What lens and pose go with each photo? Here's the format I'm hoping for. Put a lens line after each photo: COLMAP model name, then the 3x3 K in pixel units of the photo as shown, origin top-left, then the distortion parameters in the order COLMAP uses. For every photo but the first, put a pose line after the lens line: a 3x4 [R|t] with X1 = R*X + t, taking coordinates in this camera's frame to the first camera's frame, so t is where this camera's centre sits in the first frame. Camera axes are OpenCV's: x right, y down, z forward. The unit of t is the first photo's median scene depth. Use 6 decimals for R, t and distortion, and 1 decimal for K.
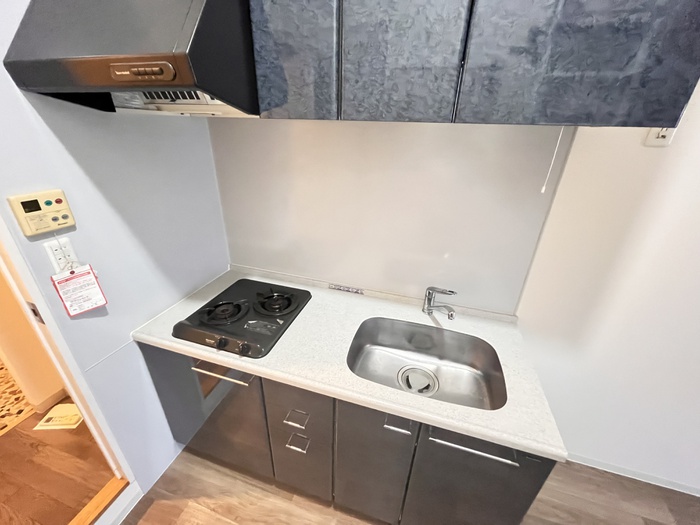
lens RADIAL K [[282.9, 0, 349.8], [0, 282.9, 266.3], [0, 0, 1]] dist [-0.000444, -0.000390]
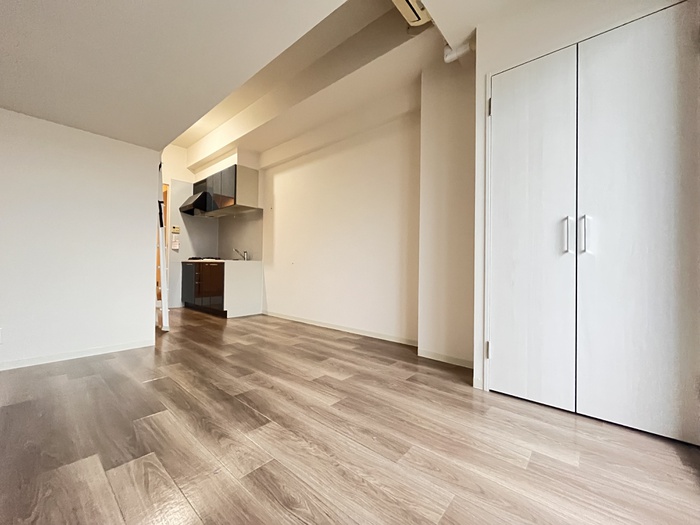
lens RADIAL K [[282.9, 0, 349.6], [0, 282.9, 263.1], [0, 0, 1]] dist [-0.000444, -0.000390]
pose [[0.913317, -0.023947, -0.406546, 4.443679], [-0.164312, 0.891743, -0.421658, 2.248778], [0.372632, 0.451908, 0.810509, -2.026720]]
